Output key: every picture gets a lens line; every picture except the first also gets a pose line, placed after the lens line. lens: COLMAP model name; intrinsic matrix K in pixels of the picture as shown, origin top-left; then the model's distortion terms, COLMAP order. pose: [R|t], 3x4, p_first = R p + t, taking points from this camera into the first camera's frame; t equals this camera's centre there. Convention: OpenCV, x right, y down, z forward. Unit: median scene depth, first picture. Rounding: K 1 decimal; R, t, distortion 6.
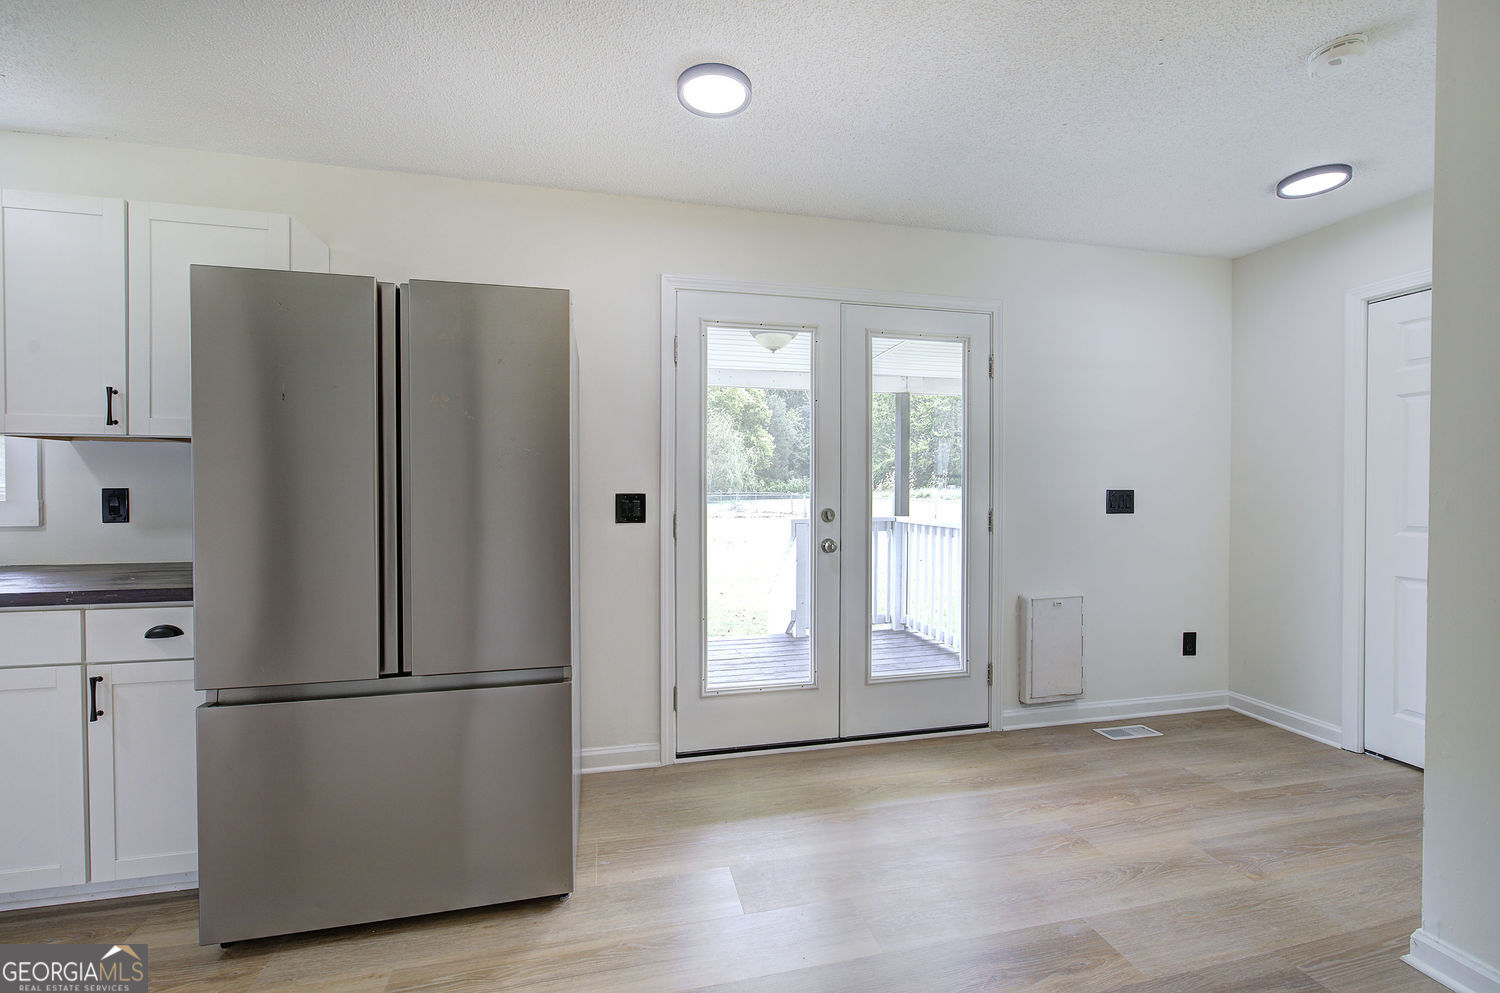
lens RADIAL K [[632.6, 0, 751.8], [0, 632.6, 495.8], [0, 0, 1]] dist [-0.006422, 0.002072]
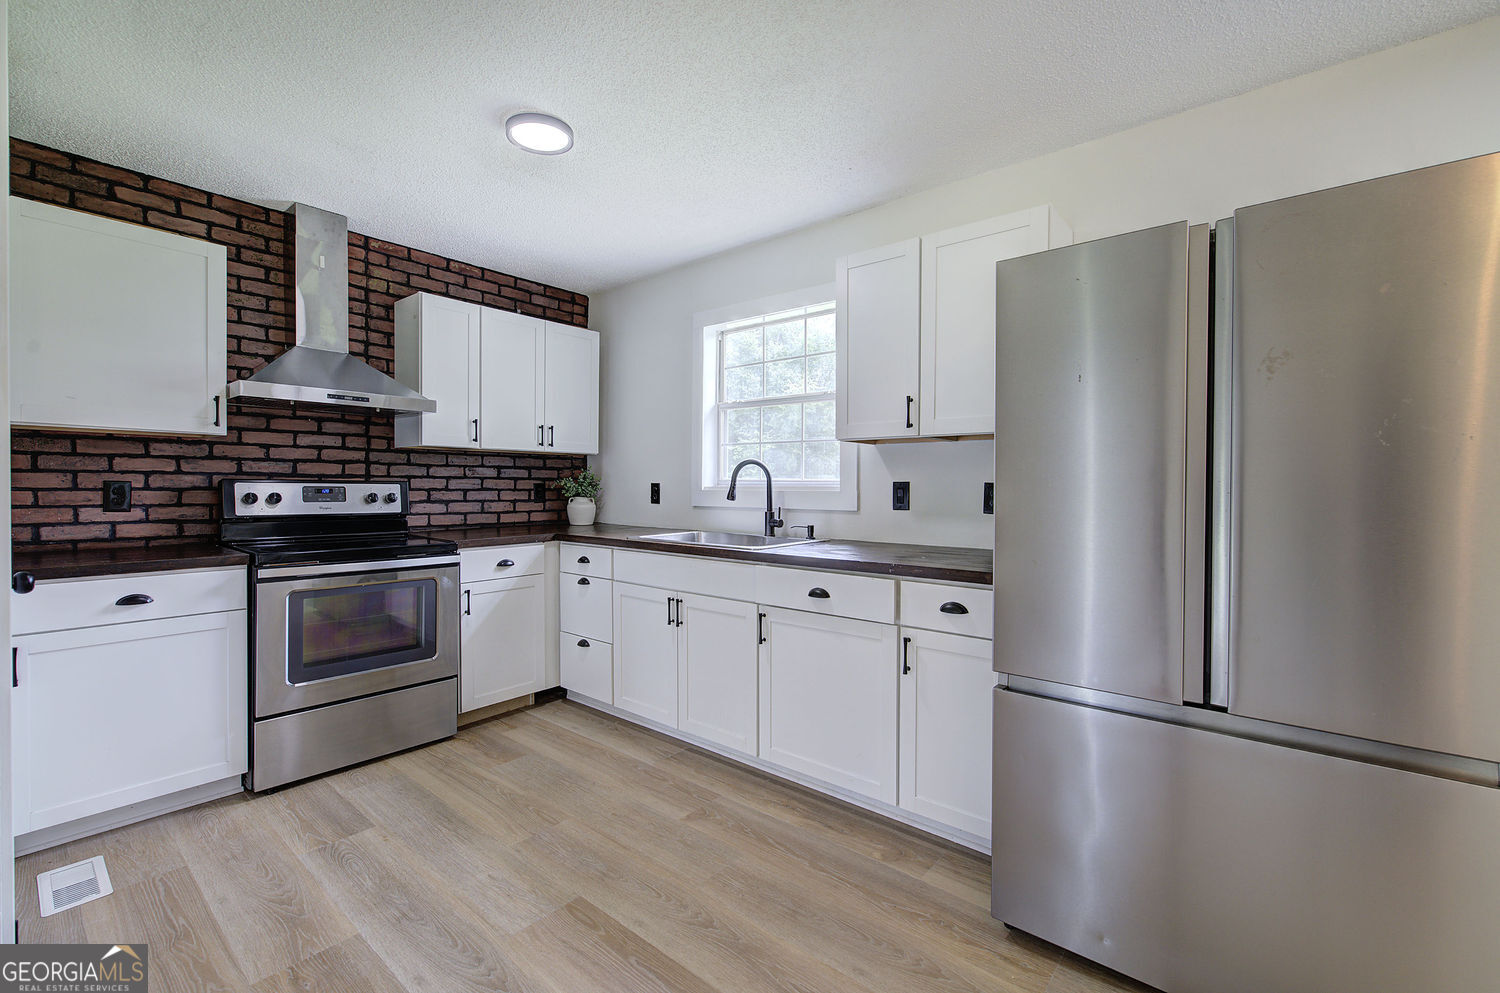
lens RADIAL K [[632.6, 0, 755.7], [0, 632.6, 491.2], [0, 0, 1]] dist [-0.006422, 0.002072]
pose [[0.598432, 0.005877, -0.801152, -0.164967], [-0.012173, 0.999924, -0.001757, 0.010420], [0.801081, 0.010804, 0.598458, 0.033374]]
